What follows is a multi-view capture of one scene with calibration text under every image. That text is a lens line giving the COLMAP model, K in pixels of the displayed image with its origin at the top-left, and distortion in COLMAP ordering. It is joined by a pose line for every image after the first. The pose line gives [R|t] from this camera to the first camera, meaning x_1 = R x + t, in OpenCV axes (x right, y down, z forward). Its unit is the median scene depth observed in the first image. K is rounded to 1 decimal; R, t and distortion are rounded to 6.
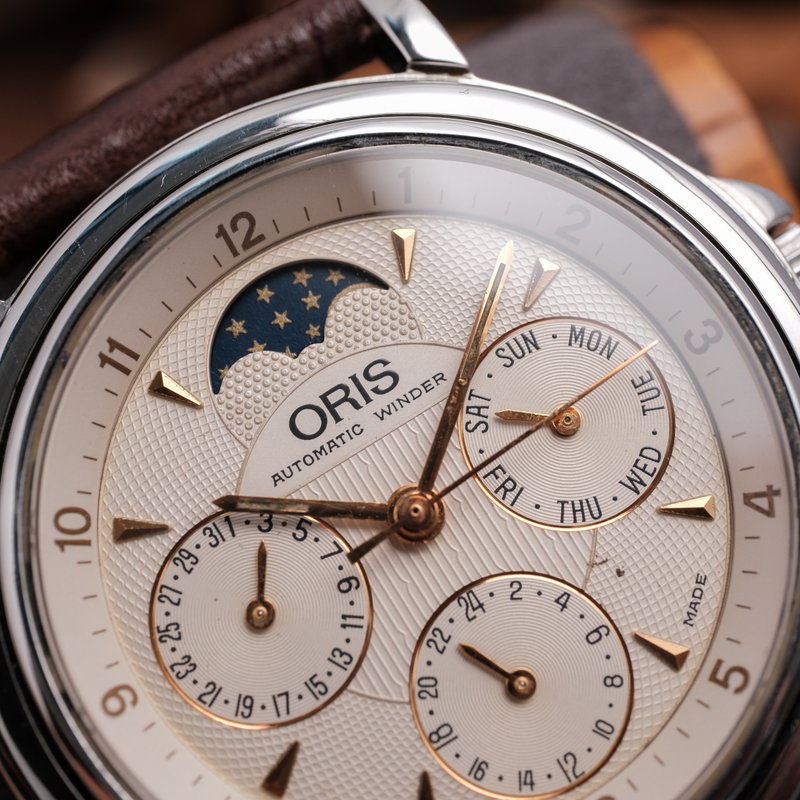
lens RADIAL K [[1459.5, 0, 402.3], [0, 1459.5, 404.0], [0, 0, 1]] dist [0.053451, 0.000000]
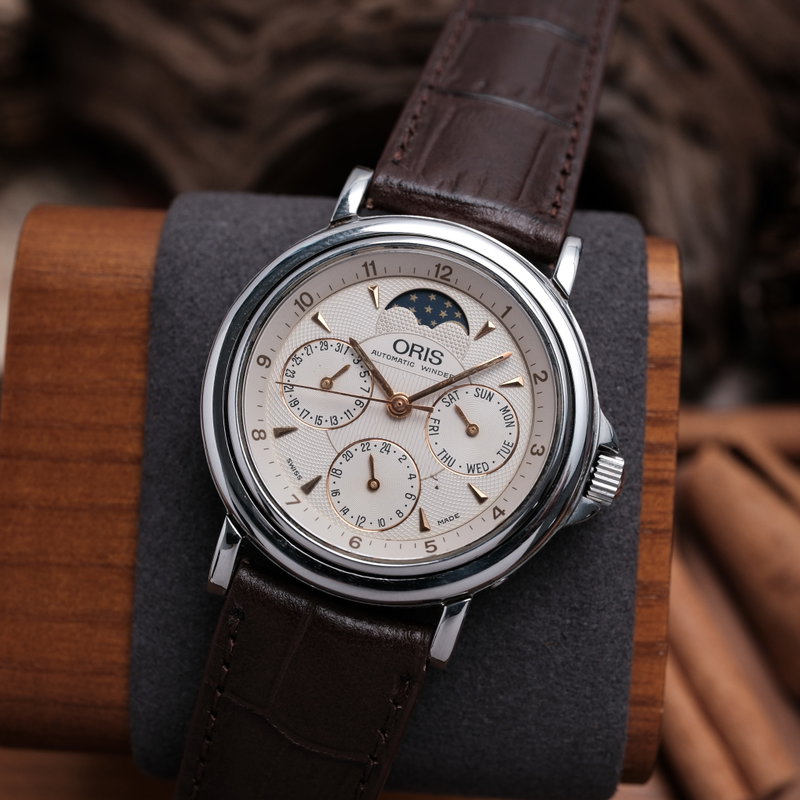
lens RADIAL K [[1459.5, 0, 400.6], [0, 1459.5, 400.1], [0, 0, 1]] dist [0.053451, 0.000000]
pose [[0.639745, 0.755803, -0.139601, 0.330317], [-0.753481, 0.652573, 0.080096, -0.119760], [0.151636, 0.053945, 0.986963, -1.324607]]
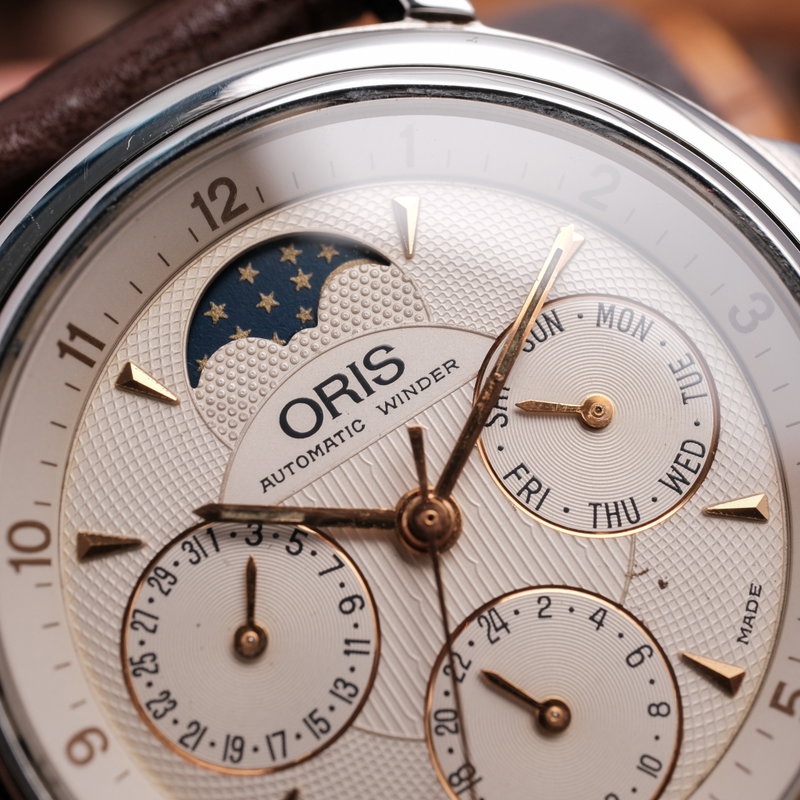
lens RADIAL K [[1459.5, 0, 405.3], [0, 1459.5, 401.0], [0, 0, 1]] dist [0.053451, 0.000000]
pose [[0.999384, -0.016653, 0.030879, -0.029462], [0.017162, 0.999720, -0.016293, 0.017552], [-0.030599, 0.016813, 0.999390, 0.130143]]
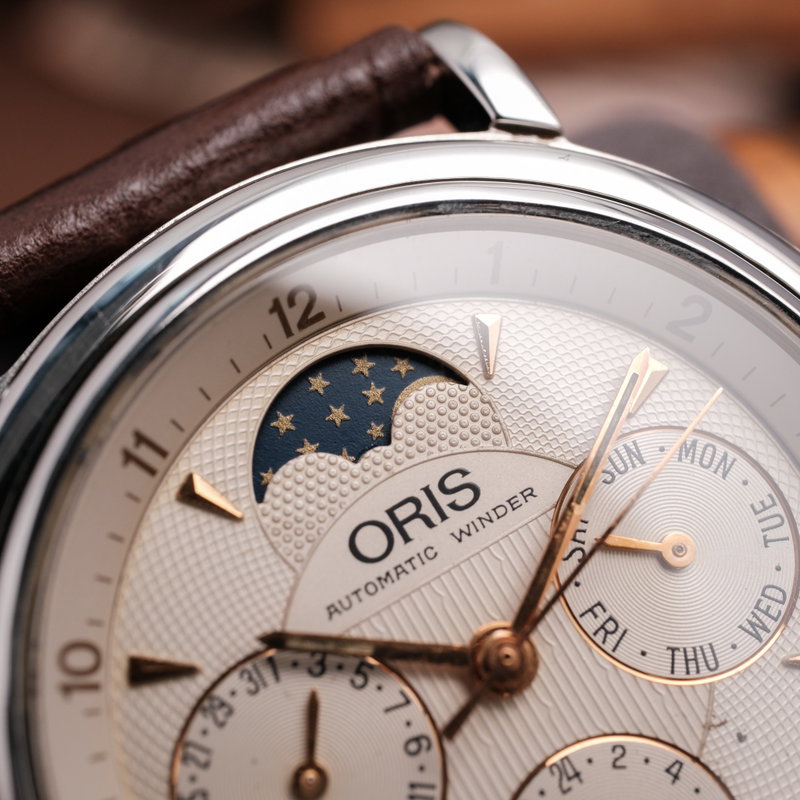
lens RADIAL K [[1459.5, 0, 405.6], [0, 1459.5, 399.3], [0, 0, 1]] dist [0.053451, 0.000000]
pose [[0.993528, 0.043570, 0.104902, -0.135966], [-0.037541, 0.997565, -0.058779, -0.020190], [-0.107208, 0.054461, 0.992744, 0.179006]]
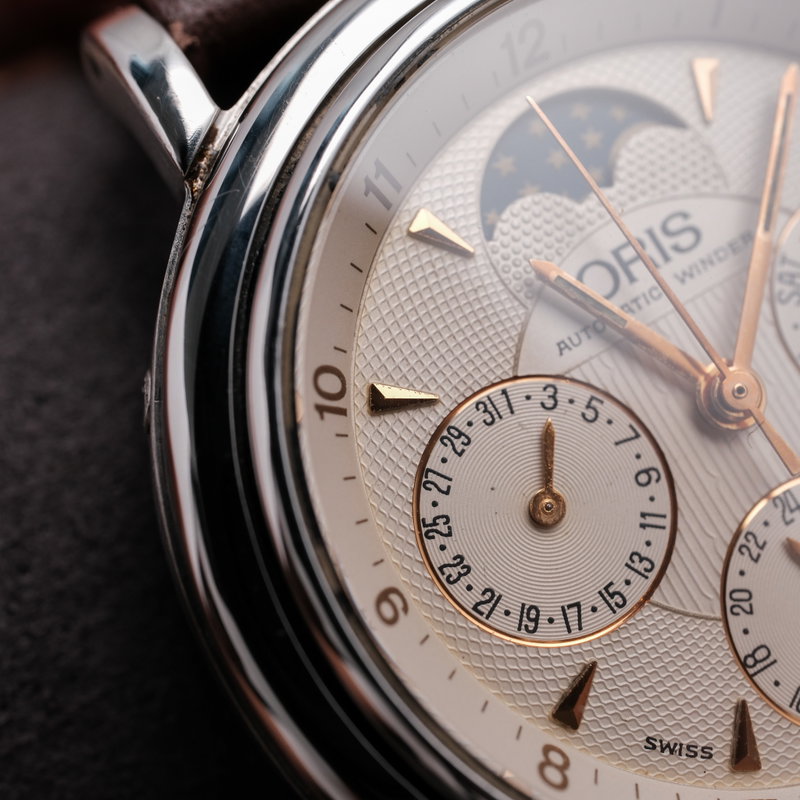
lens RADIAL K [[1459.5, 0, 405.0], [0, 1459.5, 396.2], [0, 0, 1]] dist [0.053451, 0.000000]
pose [[0.987449, 0.043268, 0.151897, -0.297756], [-0.044245, 0.999016, 0.003057, 0.080540], [-0.151615, -0.009740, 0.988392, 0.198110]]
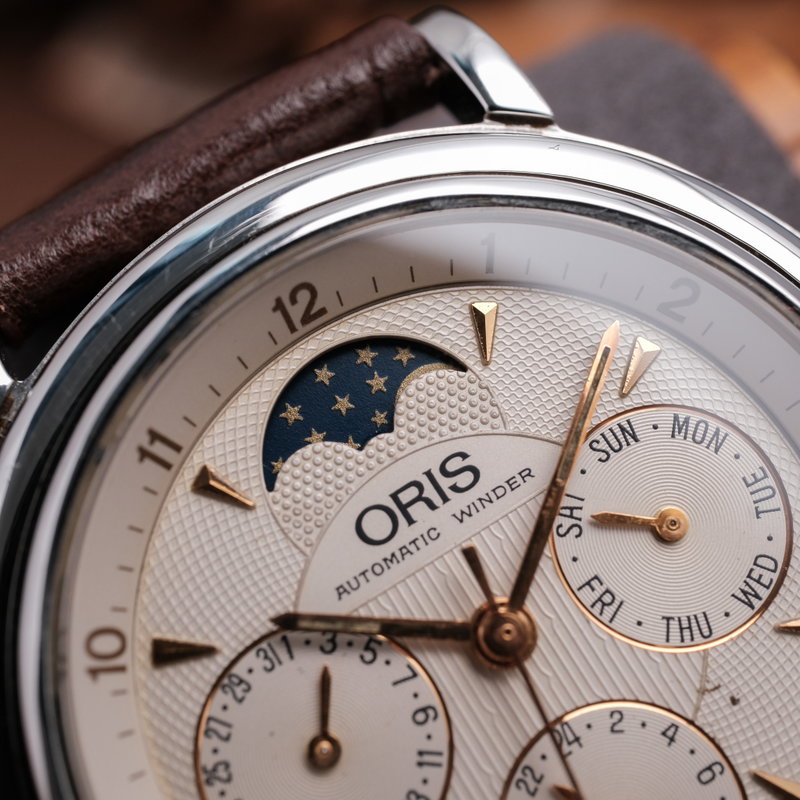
lens RADIAL K [[1459.5, 0, 405.9], [0, 1459.5, 400.2], [0, 0, 1]] dist [0.053451, 0.000000]
pose [[0.998563, 0.007861, 0.053011, -0.094517], [-0.007581, 0.999956, -0.005485, -0.057527], [-0.053052, 0.005075, 0.998579, 0.132723]]
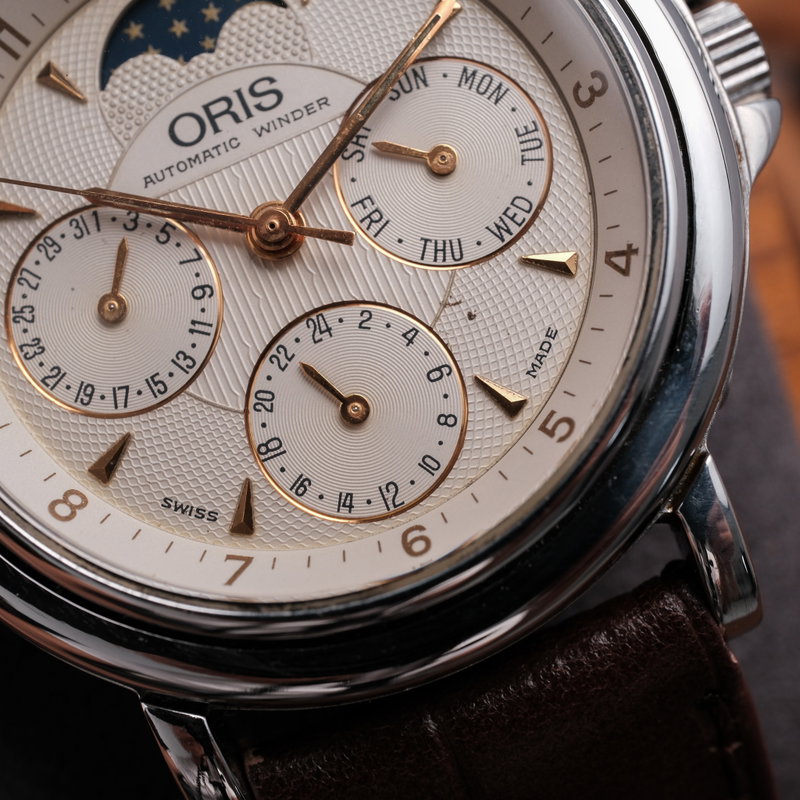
lens RADIAL K [[1459.5, 0, 395.8], [0, 1459.5, 392.7], [0, 0, 1]] dist [0.053451, 0.000000]
pose [[0.987267, 0.134595, -0.084783, 0.187958], [-0.129689, 0.989680, 0.060950, 0.112243], [0.092111, -0.049178, 0.994534, 0.003933]]
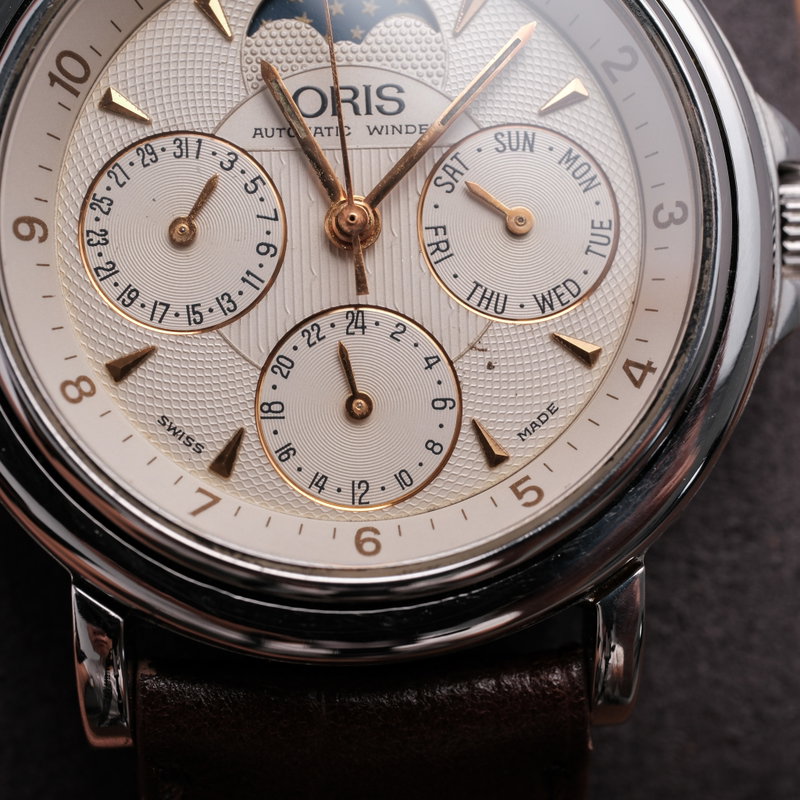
lens RADIAL K [[1459.5, 0, 403.0], [0, 1459.5, 395.4], [0, 0, 1]] dist [0.053451, 0.000000]
pose [[0.866477, 0.499036, -0.013443, 0.117313], [-0.497332, 0.865229, 0.063560, 0.097047], [0.043350, -0.048388, 0.997887, -0.077878]]
